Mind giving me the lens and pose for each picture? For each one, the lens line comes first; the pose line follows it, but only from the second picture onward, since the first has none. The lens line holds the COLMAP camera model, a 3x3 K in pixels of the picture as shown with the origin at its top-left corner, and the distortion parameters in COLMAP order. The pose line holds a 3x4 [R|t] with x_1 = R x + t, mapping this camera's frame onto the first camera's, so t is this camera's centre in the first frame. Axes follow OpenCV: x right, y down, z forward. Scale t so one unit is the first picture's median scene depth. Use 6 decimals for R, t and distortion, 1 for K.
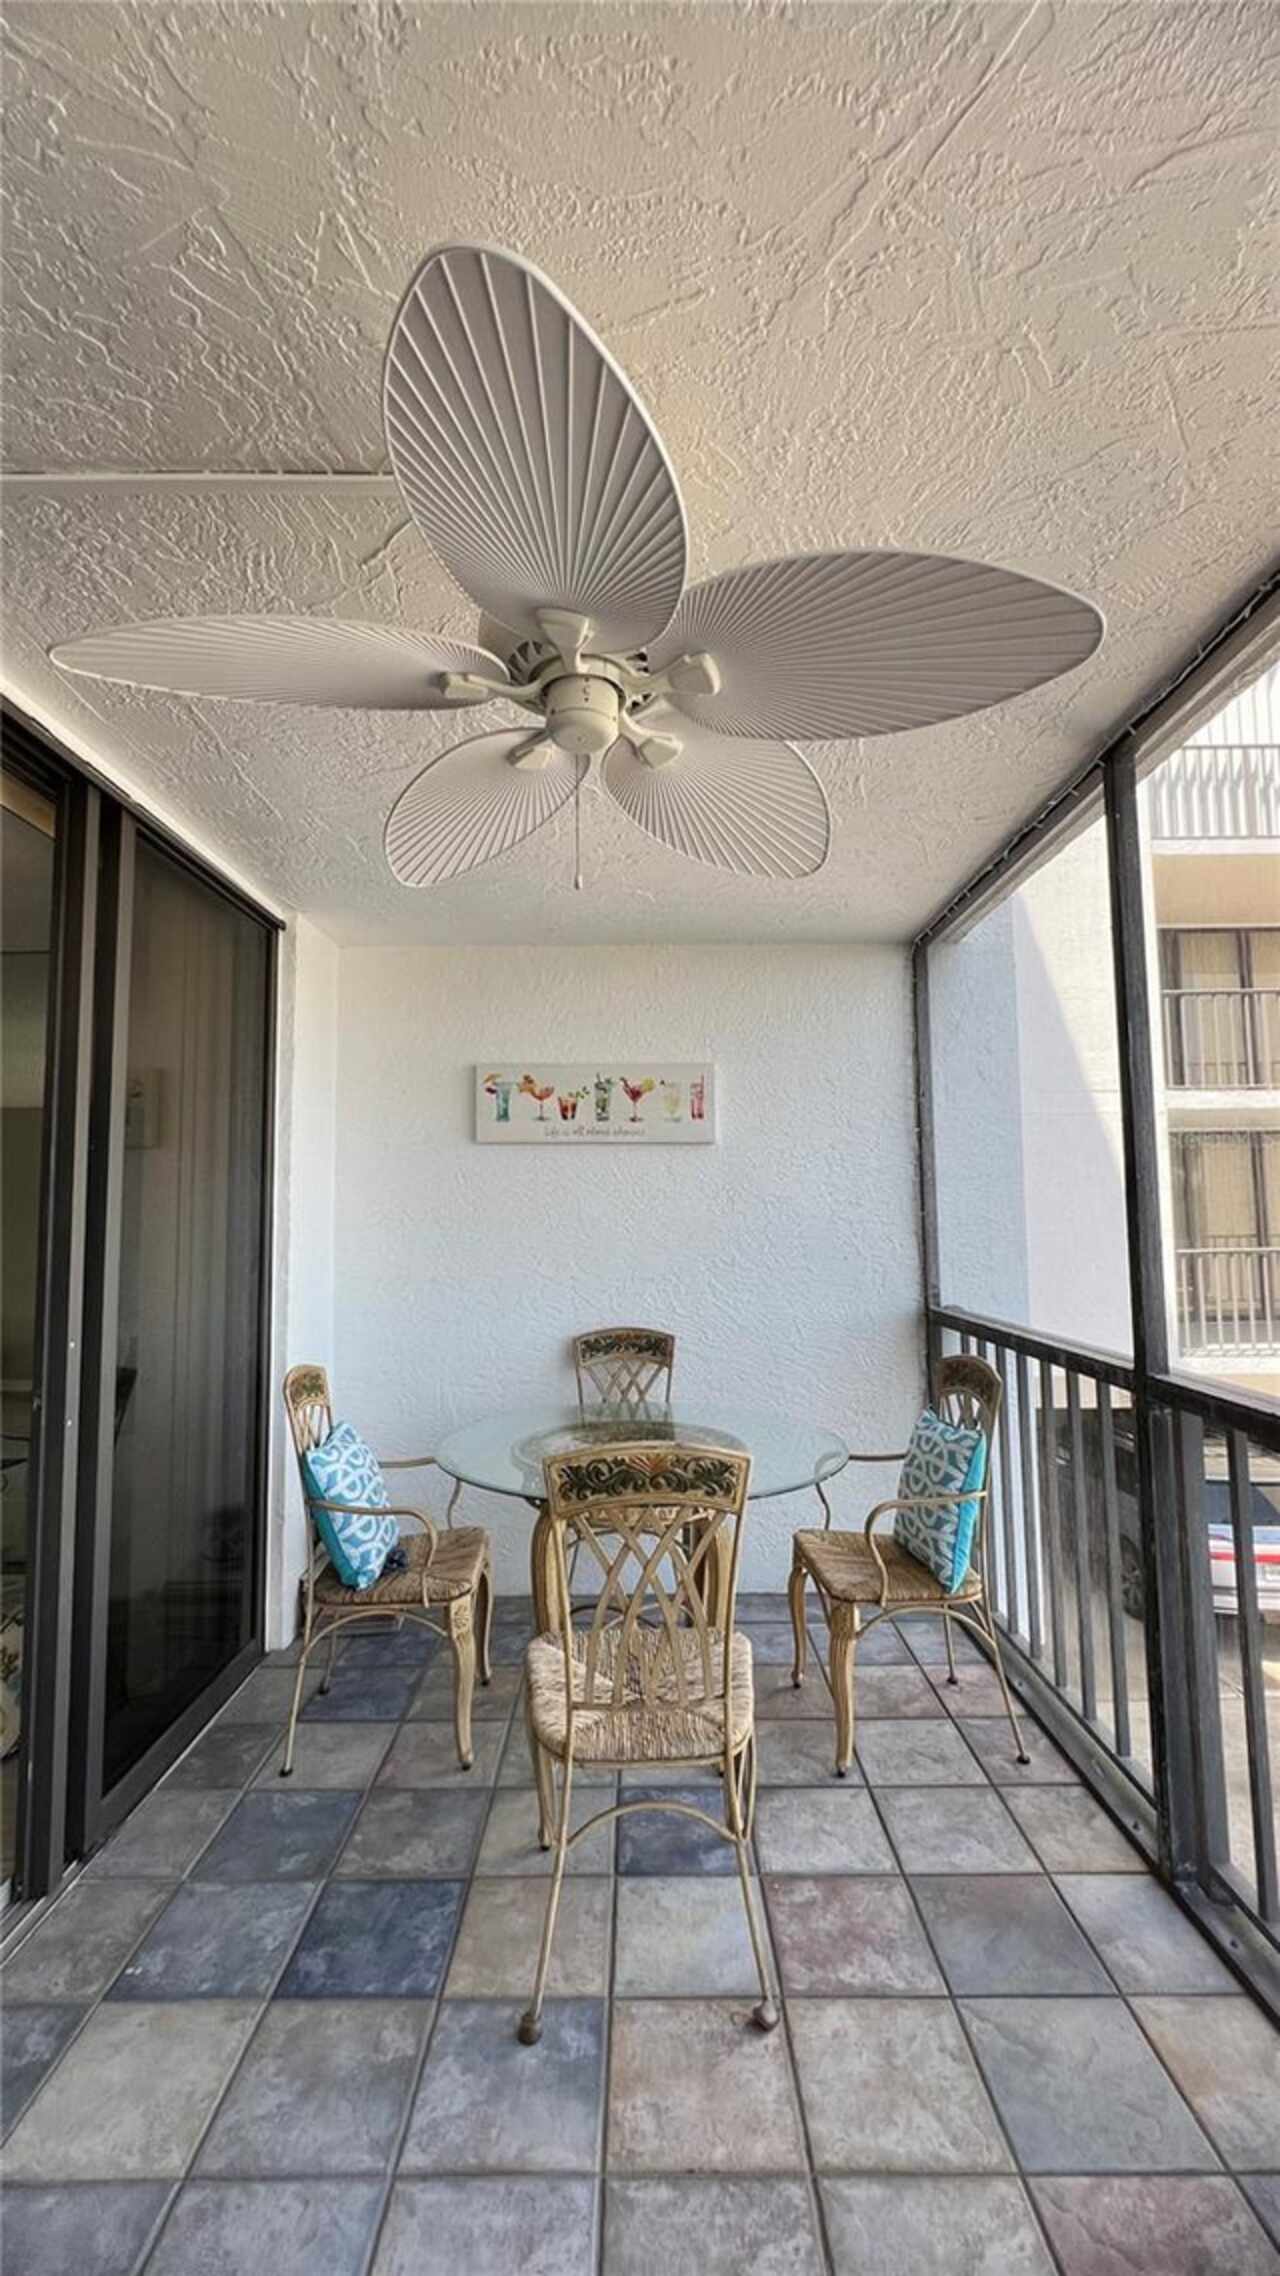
lens RADIAL K [[915.6, 0, 641.1], [0, 915.6, 1143.0], [0, 0, 1]] dist [-0.001711, 0.000242]
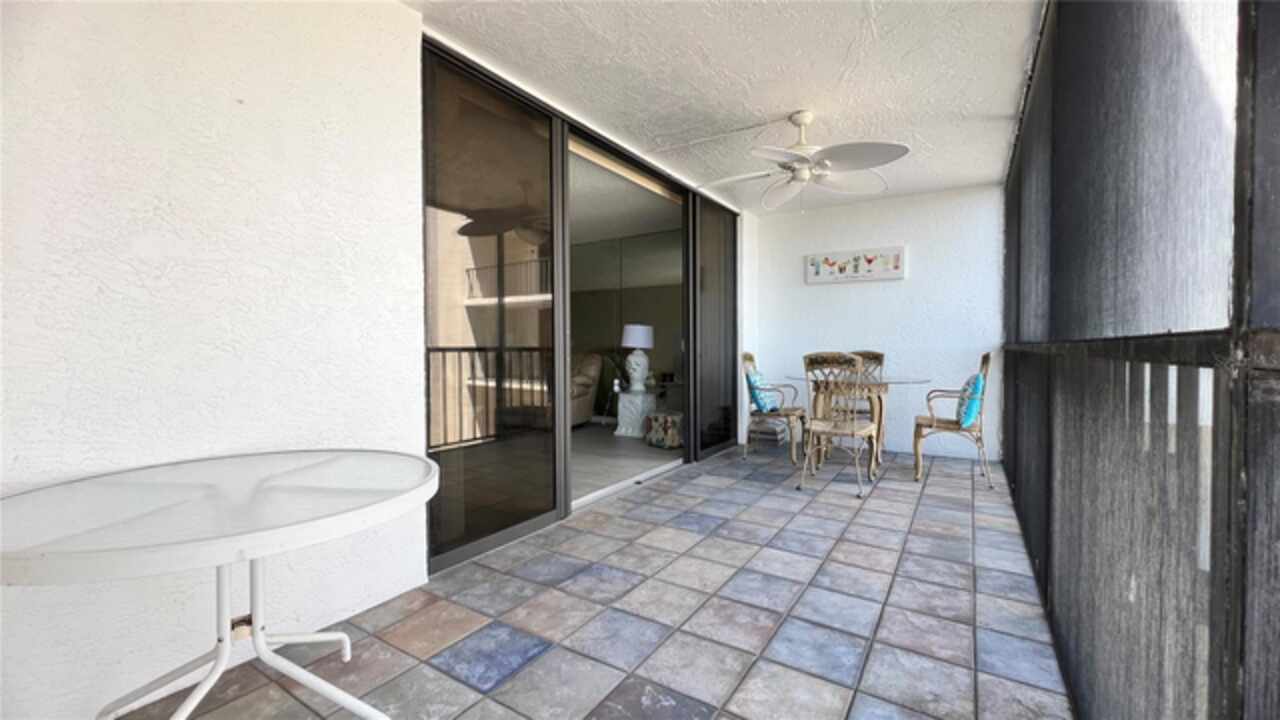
lens RADIAL K [[512.3, 0, 643.2], [0, 512.3, 358.8], [0, 0, 1]] dist [-0.002346, 0.002665]
pose [[0.844599, 0.018915, -0.535065, 0.268777], [0.039853, 0.994382, 0.098061, 0.061319], [0.533914, -0.104146, 0.839100, -0.669162]]
